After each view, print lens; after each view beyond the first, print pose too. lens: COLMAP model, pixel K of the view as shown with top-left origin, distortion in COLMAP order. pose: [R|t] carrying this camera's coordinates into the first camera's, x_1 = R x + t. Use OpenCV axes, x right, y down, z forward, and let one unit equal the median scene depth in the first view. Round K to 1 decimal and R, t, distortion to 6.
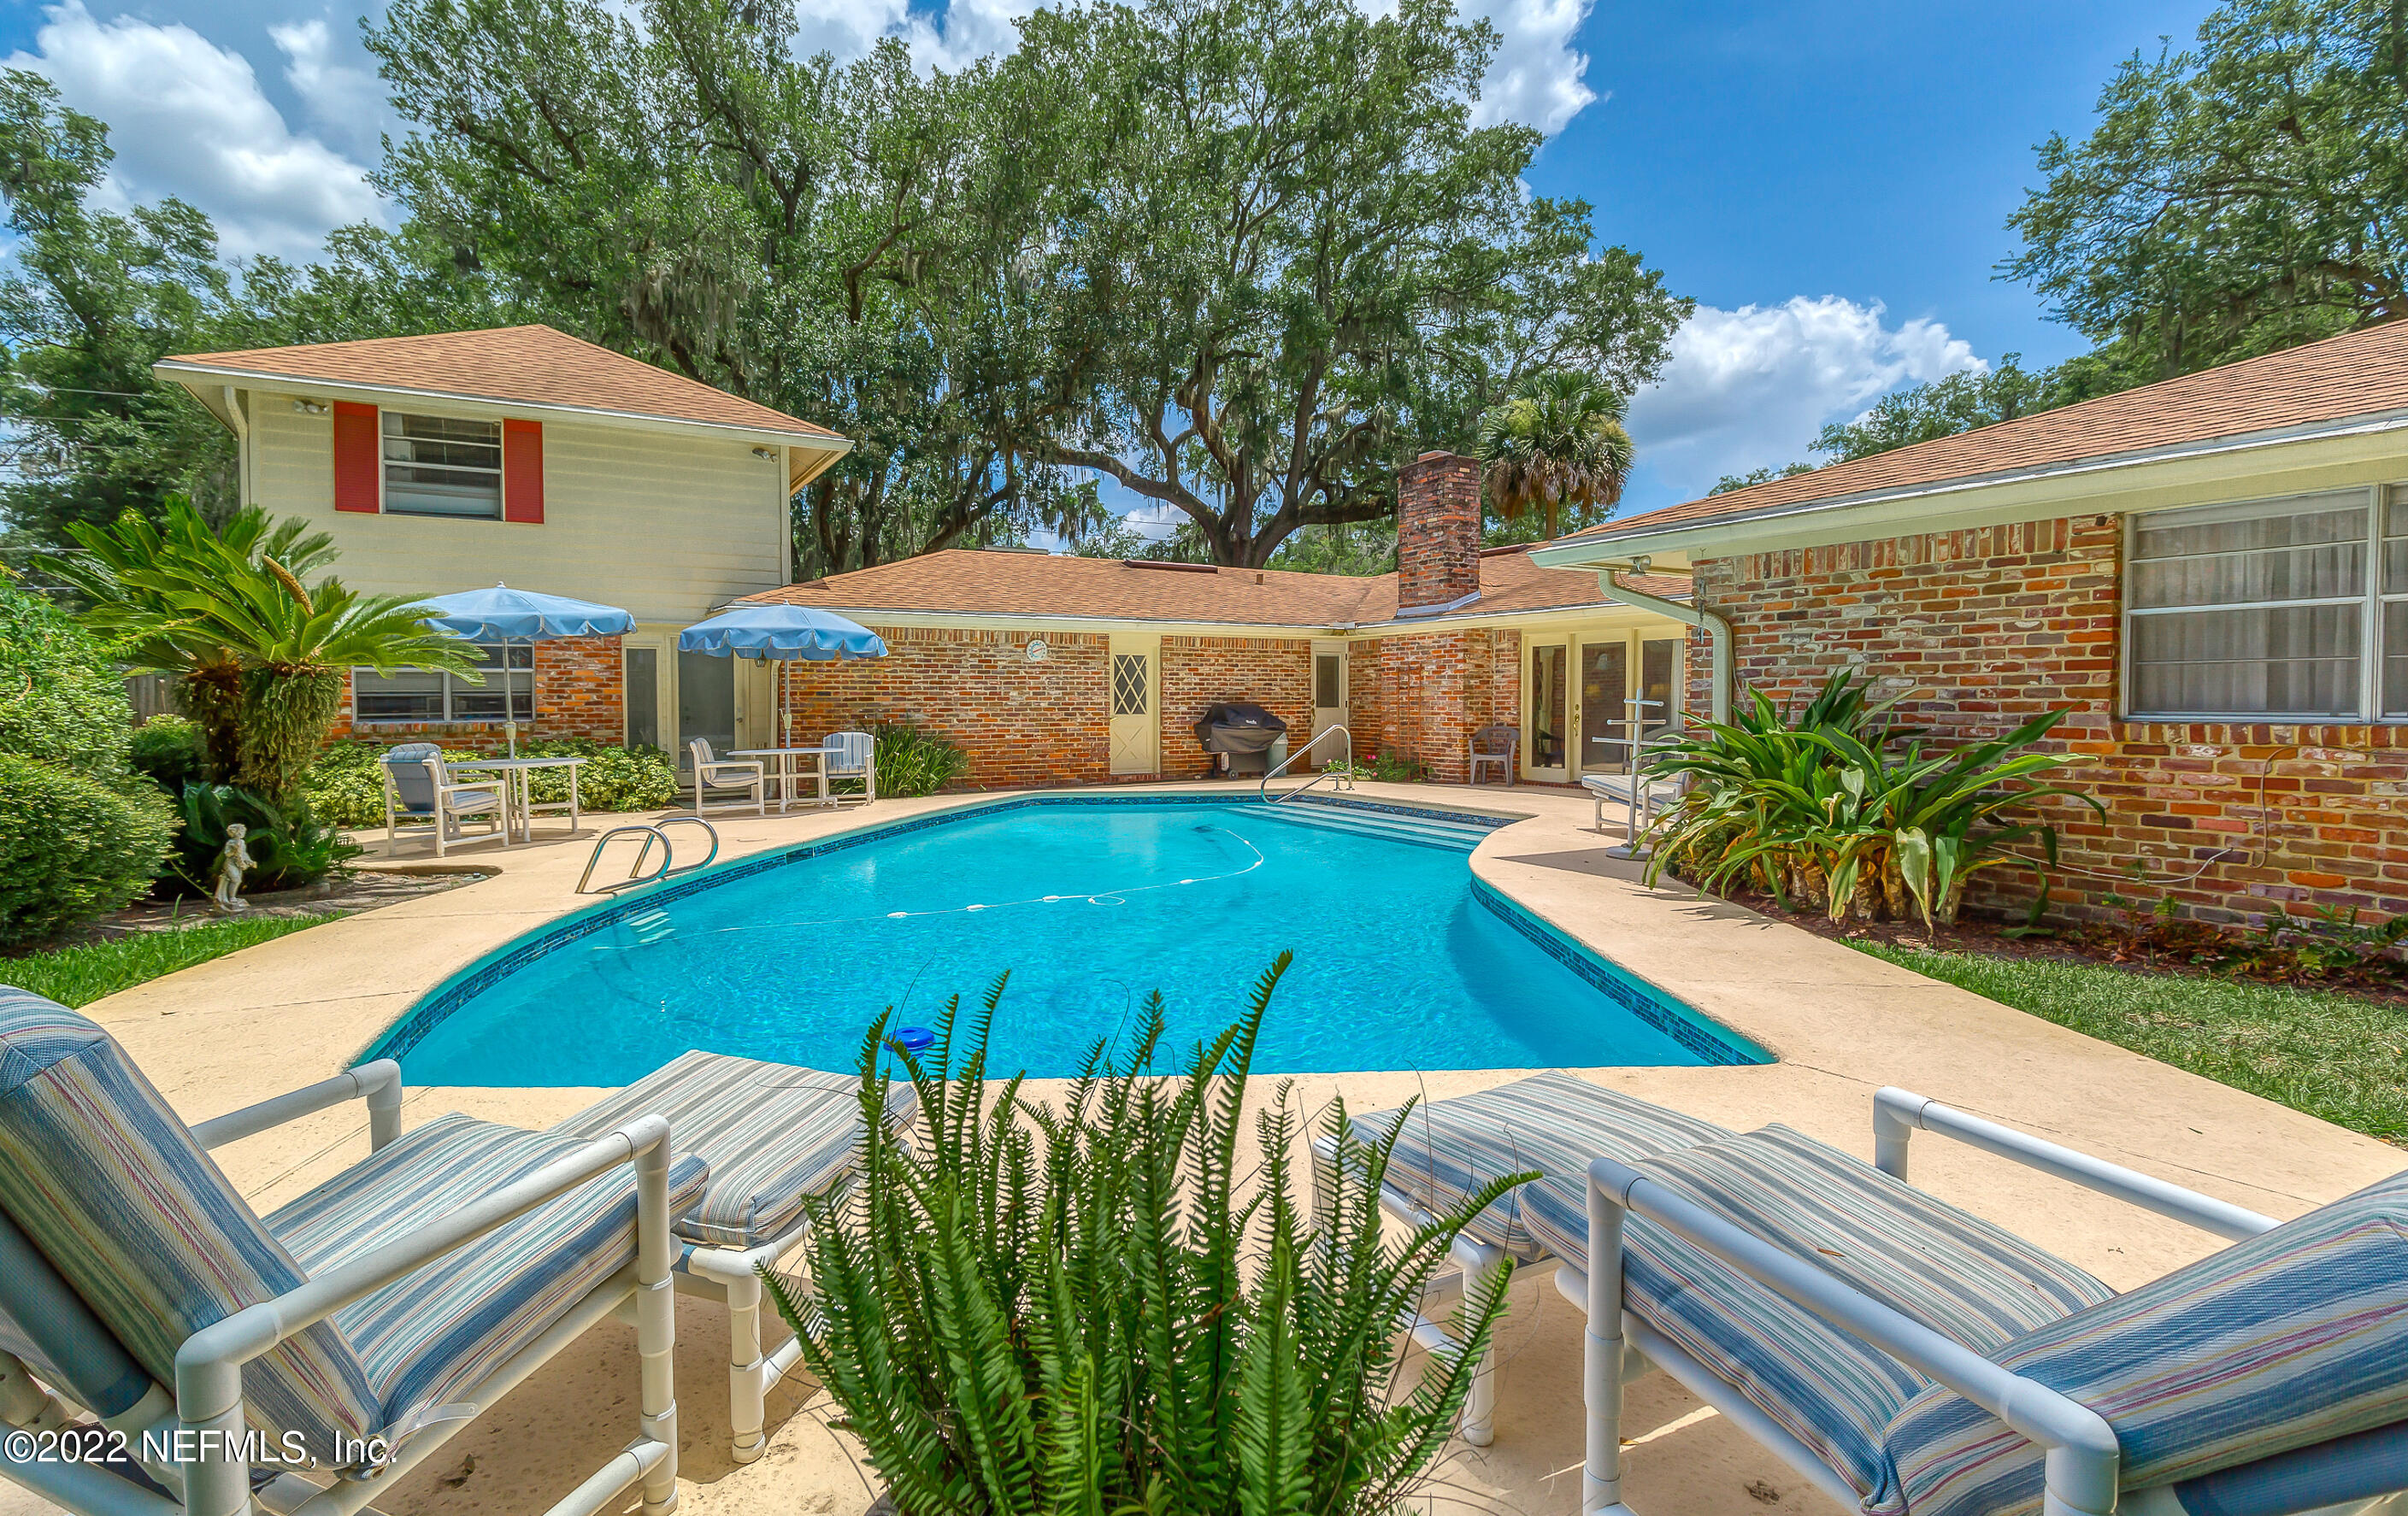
lens RADIAL K [[1094.8, 0, 1199.5], [0, 1094.8, 719.7], [0, 0, 1]] dist [0.002513, 0.000162]
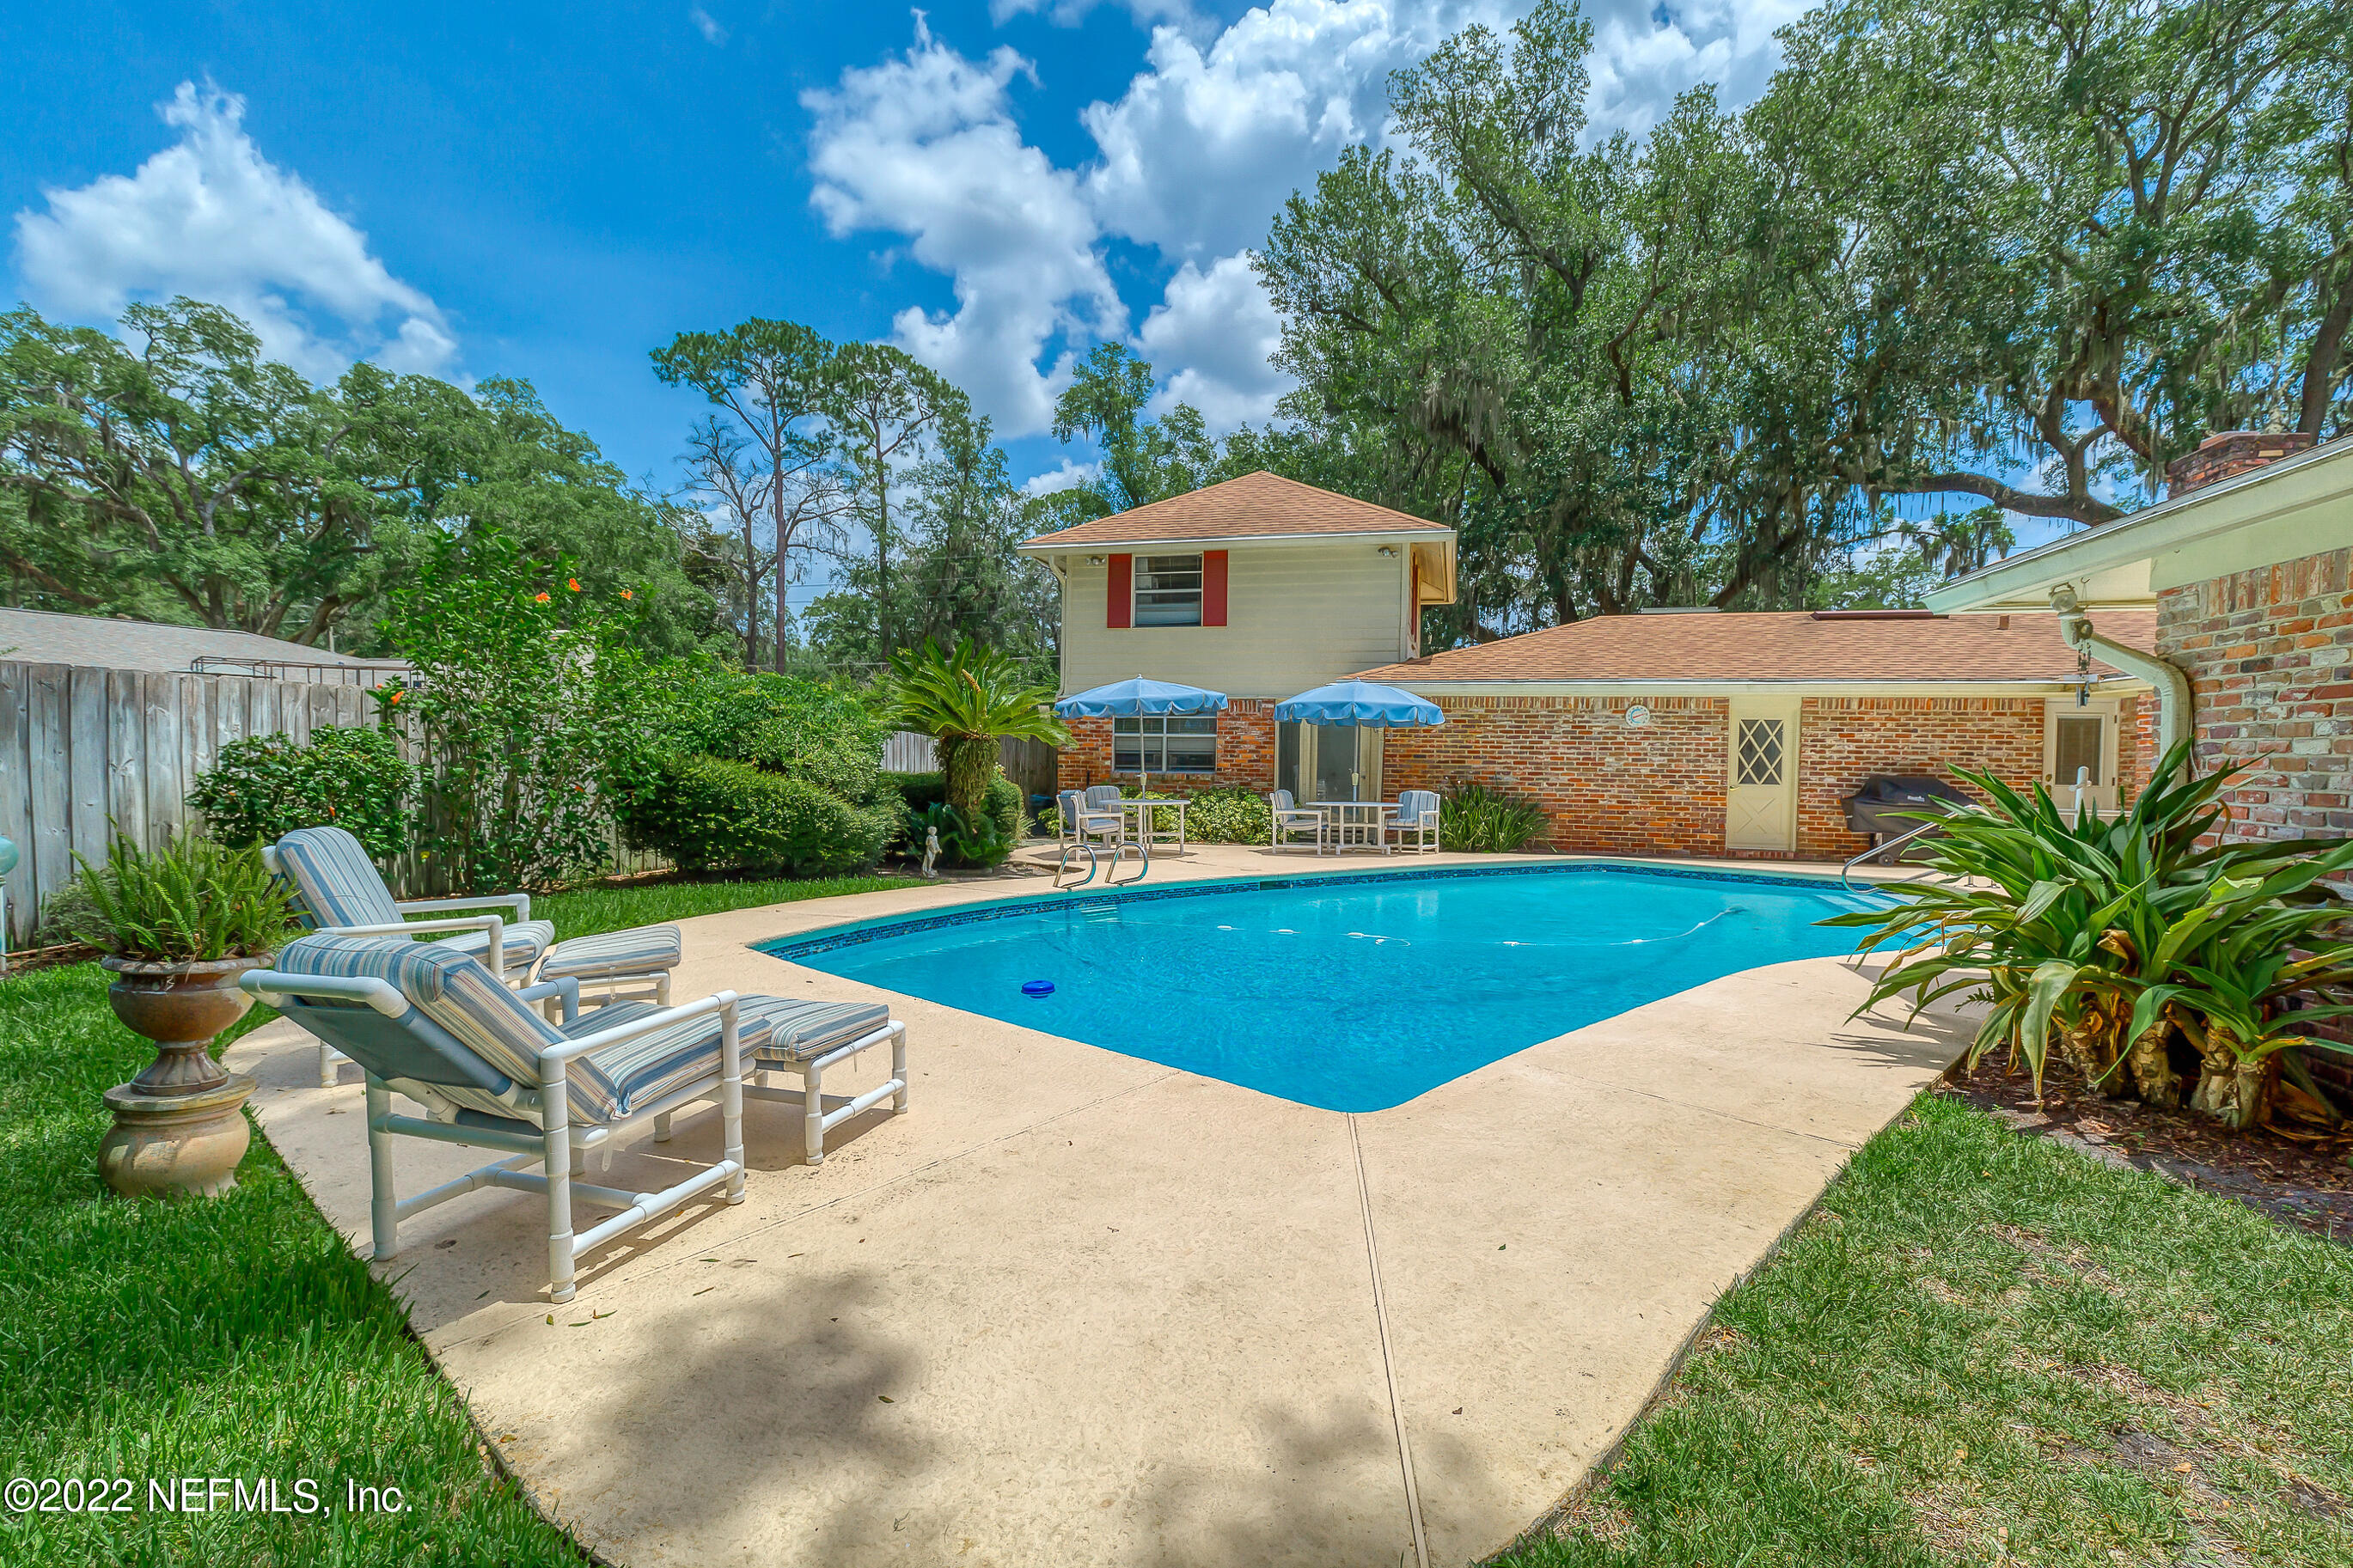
lens RADIAL K [[1083.6, 0, 1204.4], [0, 1083.6, 779.9], [0, 0, 1]] dist [-0.000575, -0.000212]
pose [[0.718906, 0.030976, -0.694417, 0.300289], [-0.031621, 0.999430, 0.011846, -0.006026], [0.694388, 0.013442, 0.719475, 0.033903]]
